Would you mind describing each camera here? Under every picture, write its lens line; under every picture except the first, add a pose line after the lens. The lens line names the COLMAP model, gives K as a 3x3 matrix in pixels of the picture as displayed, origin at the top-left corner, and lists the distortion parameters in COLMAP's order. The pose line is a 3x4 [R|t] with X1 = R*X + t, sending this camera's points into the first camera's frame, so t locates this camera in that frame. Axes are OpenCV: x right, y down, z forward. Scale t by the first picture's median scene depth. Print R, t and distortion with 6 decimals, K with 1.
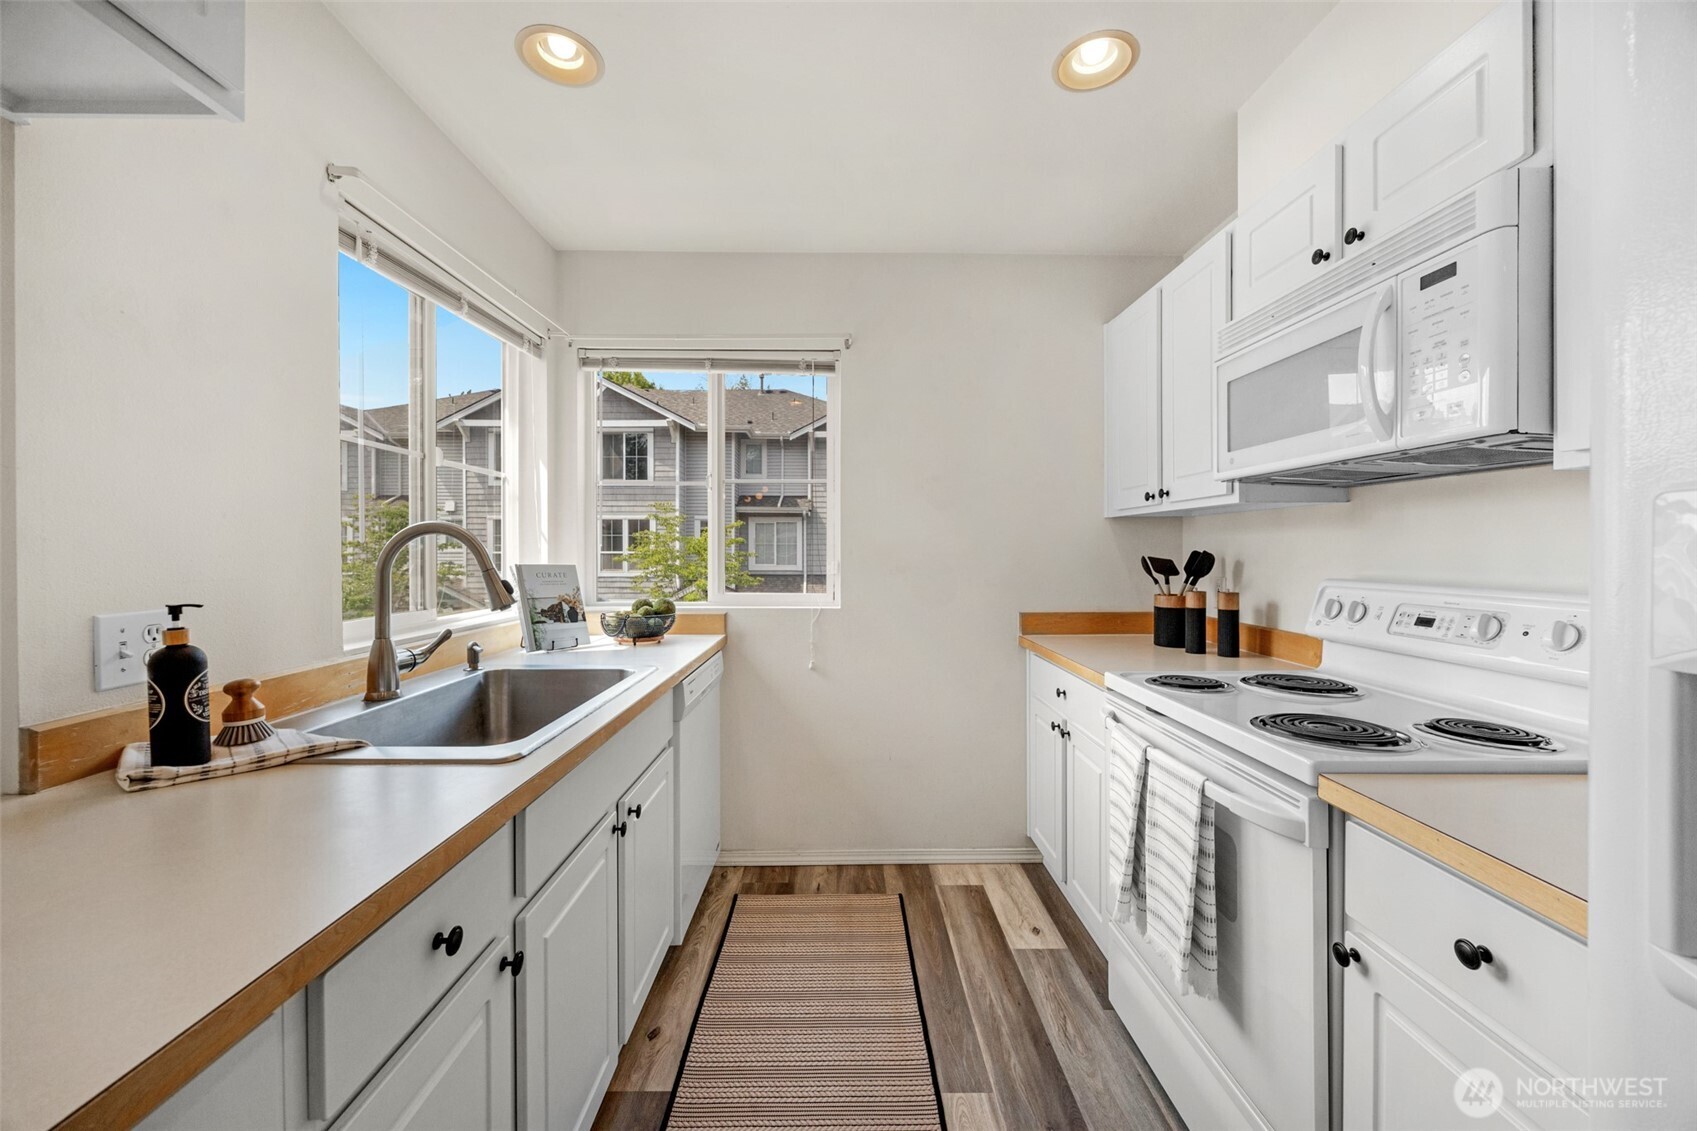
lens RADIAL K [[654.2, 0, 832.9], [0, 654.2, 552.1], [0, 0, 1]] dist [-0.007937, 0.000280]
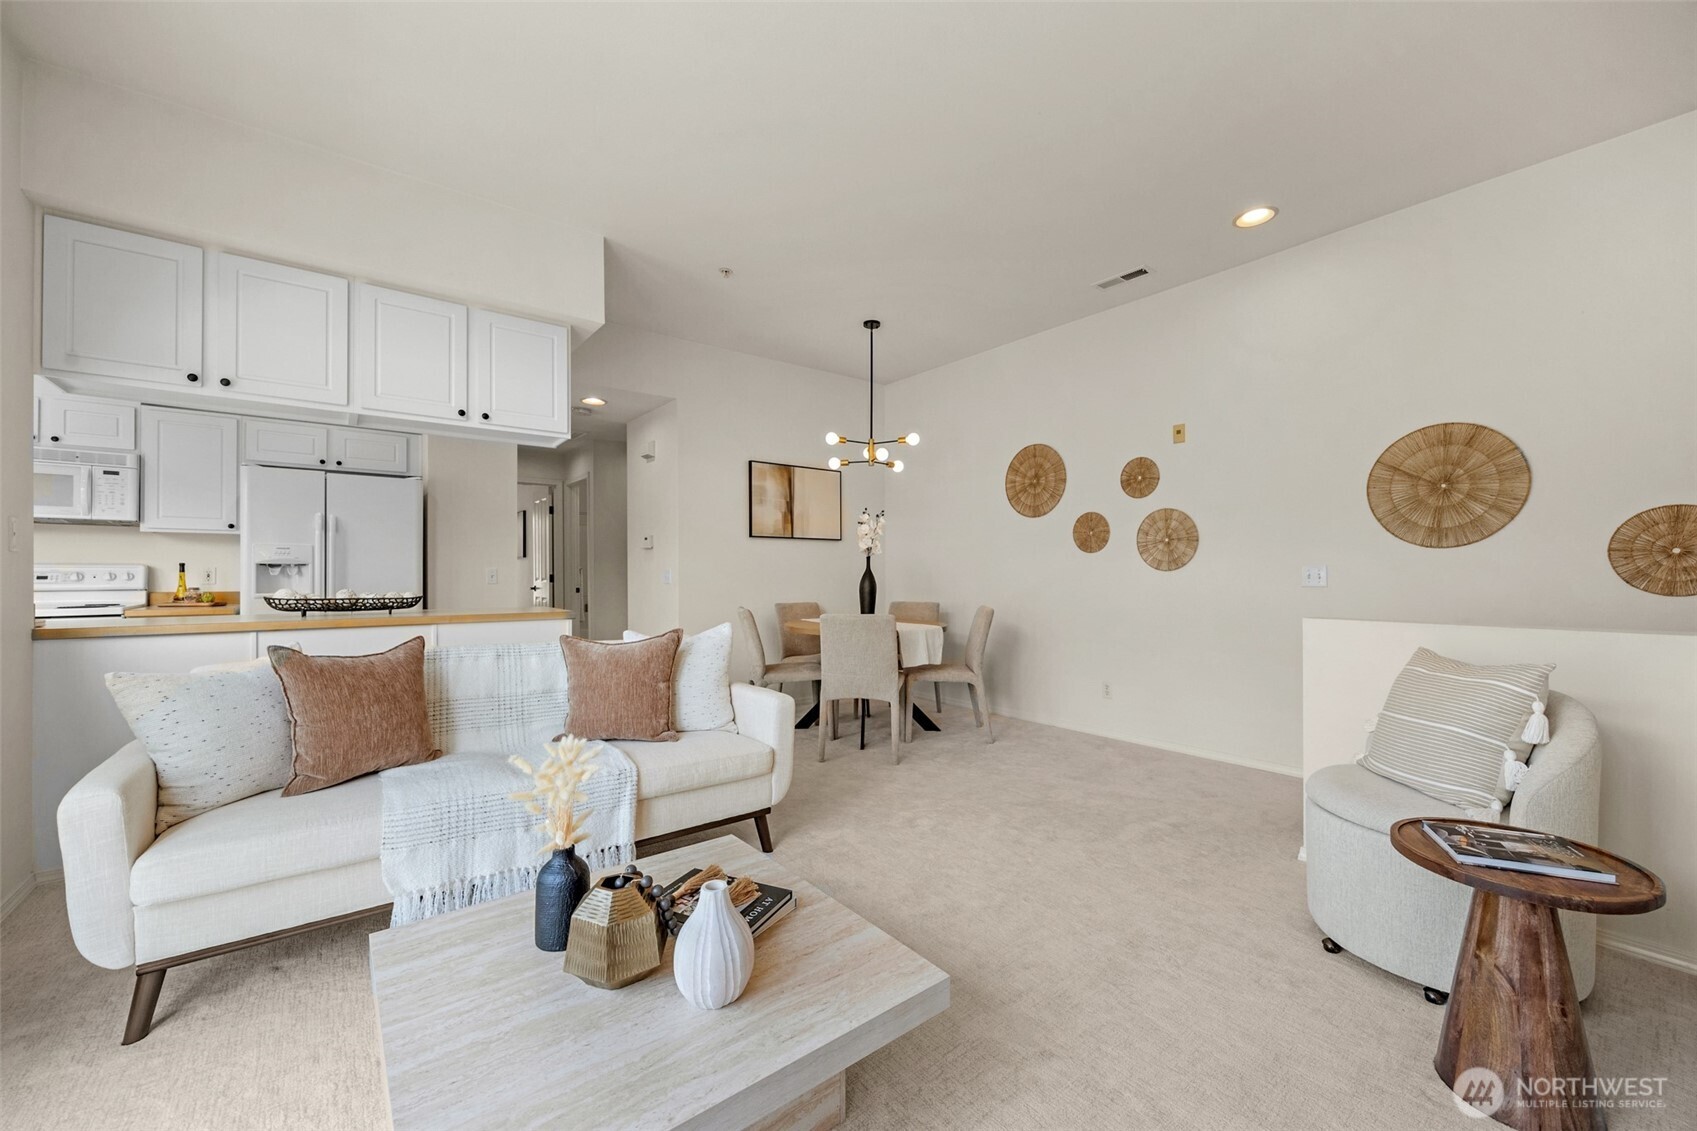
lens RADIAL K [[638.8, 0, 829.4], [0, 638.8, 566.7], [0, 0, 1]] dist [-0.001870, -0.000365]
pose [[-0.597243, 0.010428, 0.801993, -2.023682], [0.003286, 0.999939, -0.010554, 0.064314], [-0.802054, -0.003668, -0.597241, -0.031643]]
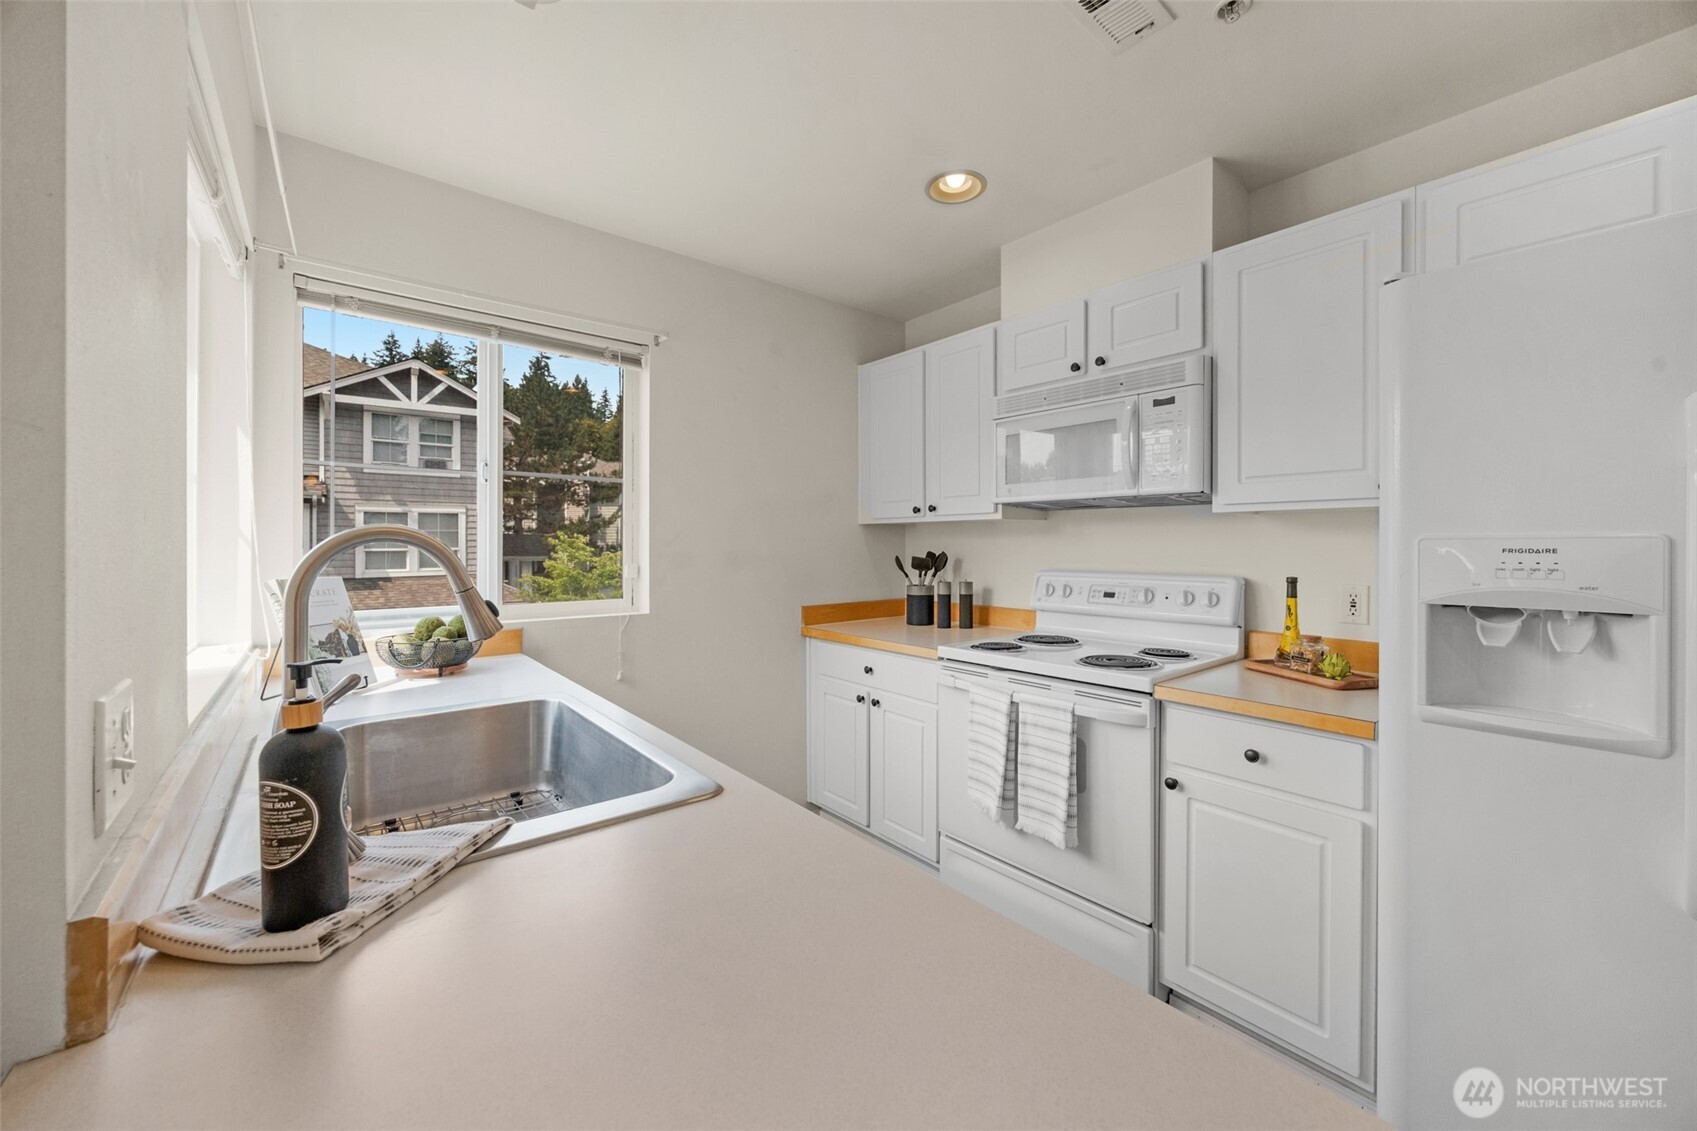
lens RADIAL K [[659.7, 0, 855.2], [0, 659.7, 543.2], [0, 0, 1]] dist [-0.002528, 0.000023]
pose [[0.771607, -0.000264, 0.636100, -0.430295], [0.004147, 0.999981, -0.004614, -0.013293], [-0.636086, 0.006198, 0.771593, 0.066313]]
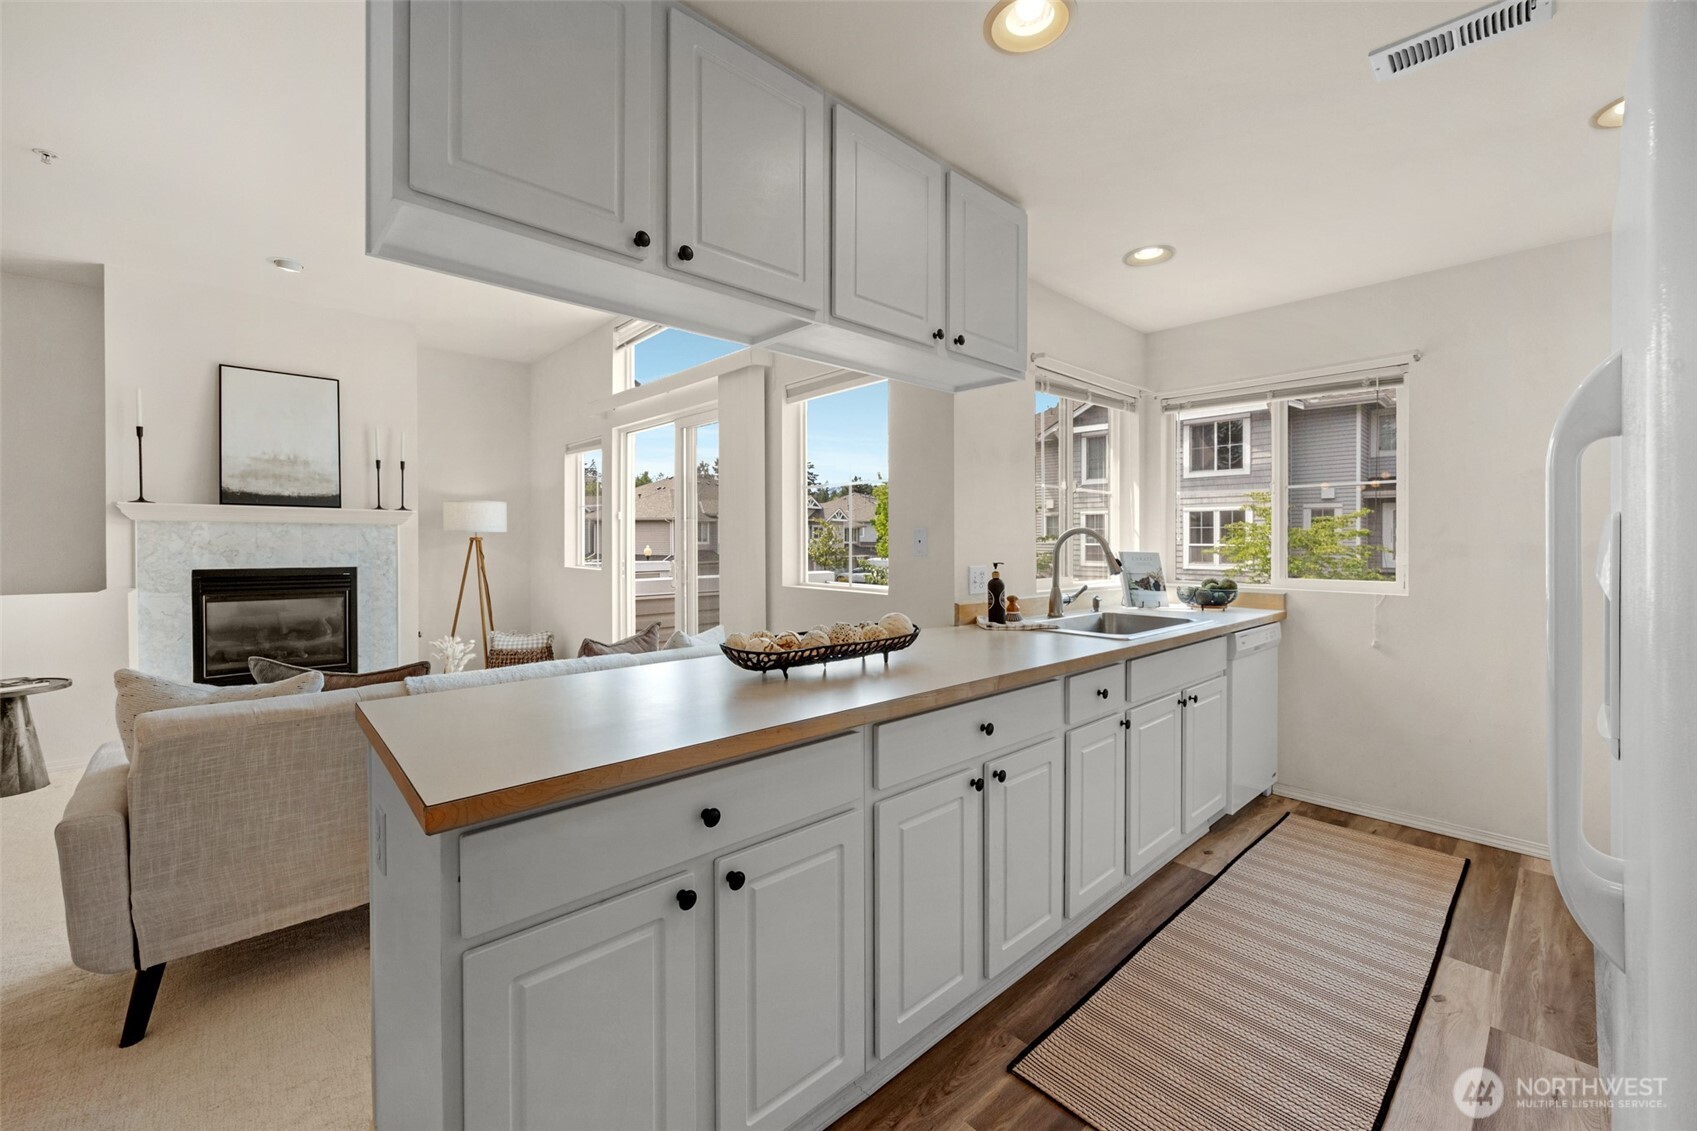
lens RADIAL K [[643.3, 0, 824.8], [0, 643.3, 542.7], [0, 0, 1]] dist [-0.001646, -0.000260]
pose [[0.652789, 0.003671, -0.757530, 0.216315], [-0.005556, 0.999985, 0.000057, 0.001537], [0.757519, 0.004172, 0.652800, -0.526537]]
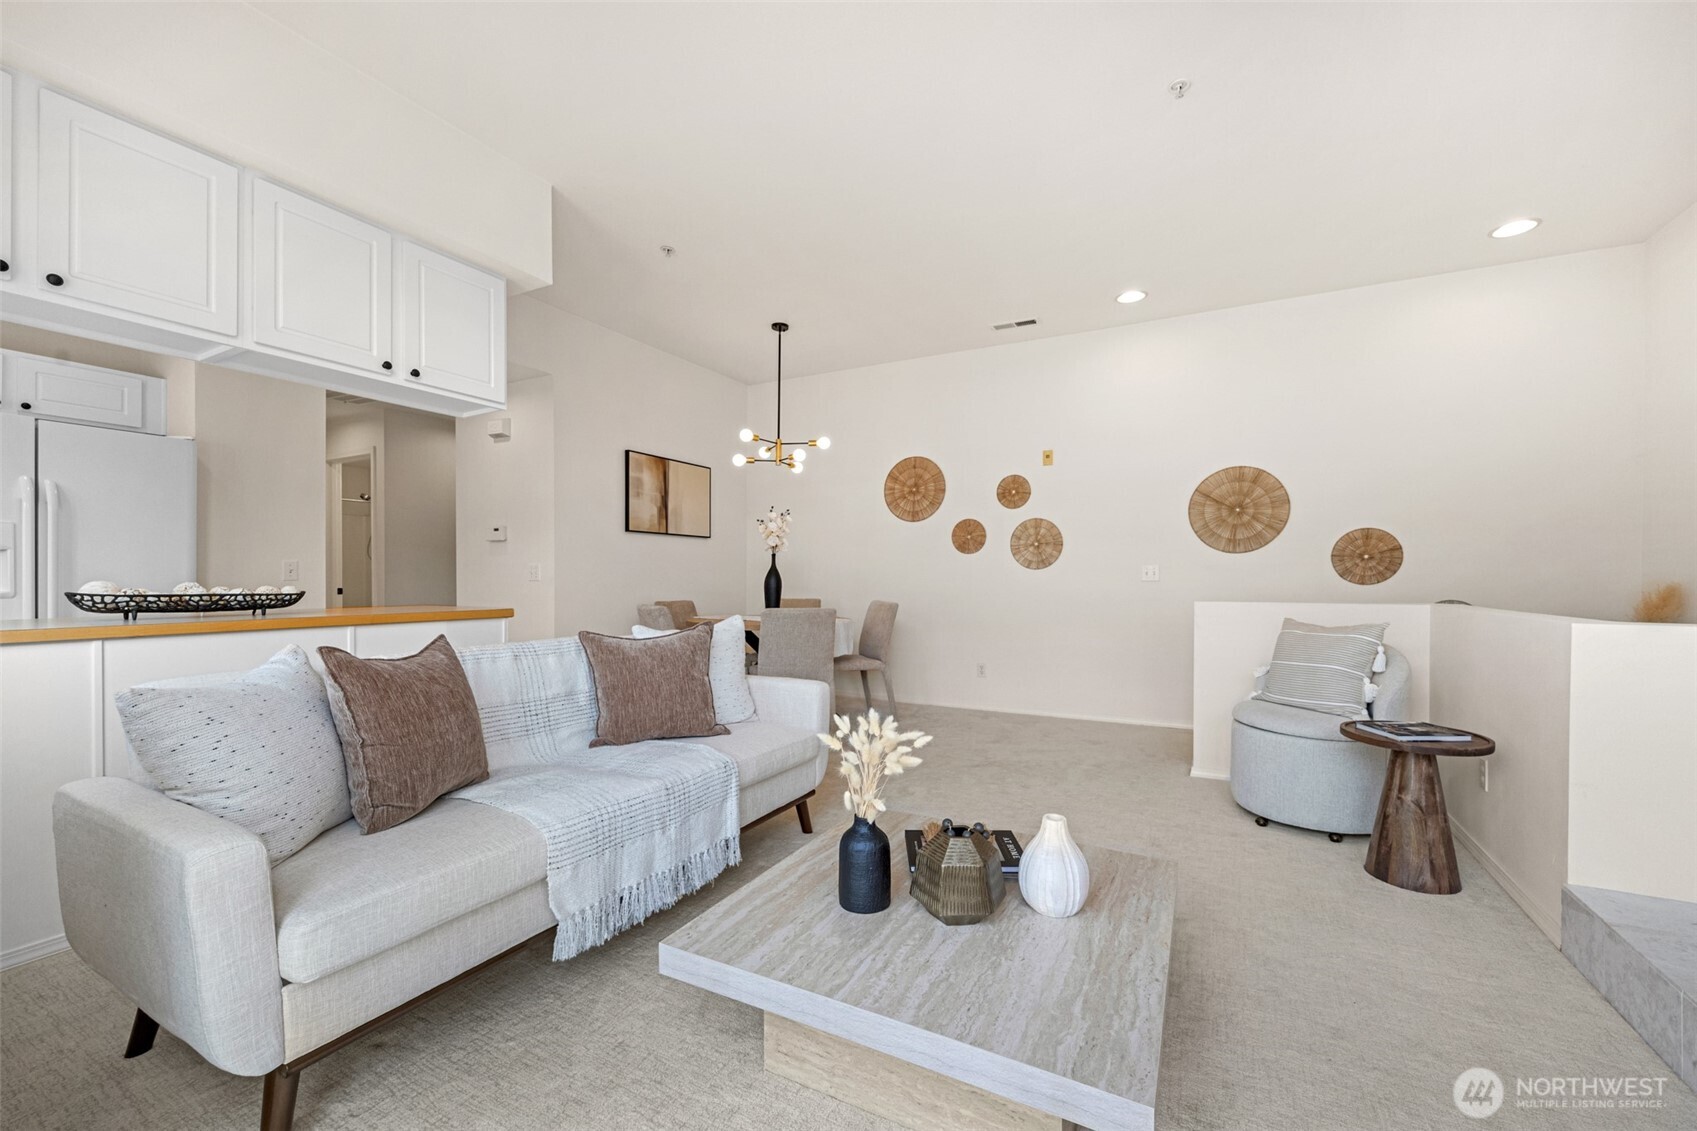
lens RADIAL K [[637.4, 0, 845.7], [0, 637.4, 578.3], [0, 0, 1]] dist [-0.001053, -0.000068]
pose [[-0.863490, -0.002909, 0.504358, -1.712826], [-0.001343, 0.999993, 0.003469, 0.083117], [-0.504365, 0.002318, -0.863488, 0.334906]]
